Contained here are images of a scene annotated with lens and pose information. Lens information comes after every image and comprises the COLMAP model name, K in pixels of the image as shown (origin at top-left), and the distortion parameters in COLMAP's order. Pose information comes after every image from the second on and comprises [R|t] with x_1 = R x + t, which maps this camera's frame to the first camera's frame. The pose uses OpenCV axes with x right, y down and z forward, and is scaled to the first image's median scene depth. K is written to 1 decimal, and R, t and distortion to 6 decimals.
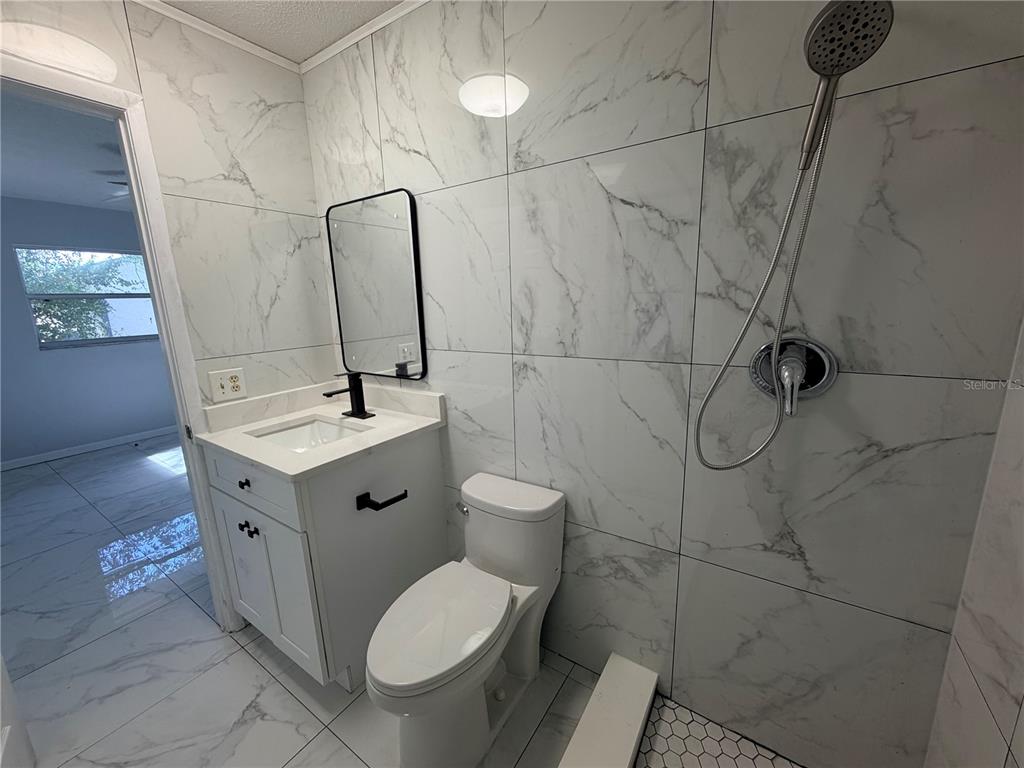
lens RADIAL K [[407.4, 0, 513.4], [0, 407.4, 387.3], [0, 0, 1]] dist [0.002906, 0.000014]
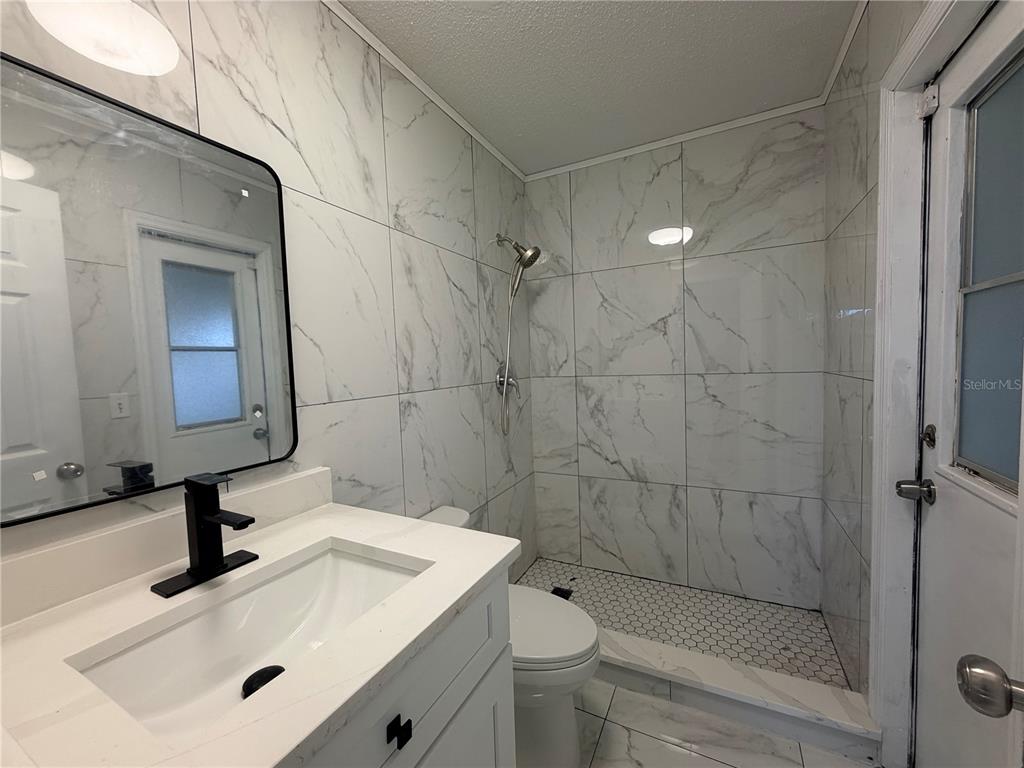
lens RADIAL K [[407.4, 0, 512.9], [0, 407.4, 382.4], [0, 0, 1]] dist [0.002906, 0.000014]
pose [[-0.109902, -0.020517, 0.993731, -1.095013], [0.242005, 0.969147, 0.046774, -0.093584], [-0.964031, 0.245629, -0.101546, 0.869582]]
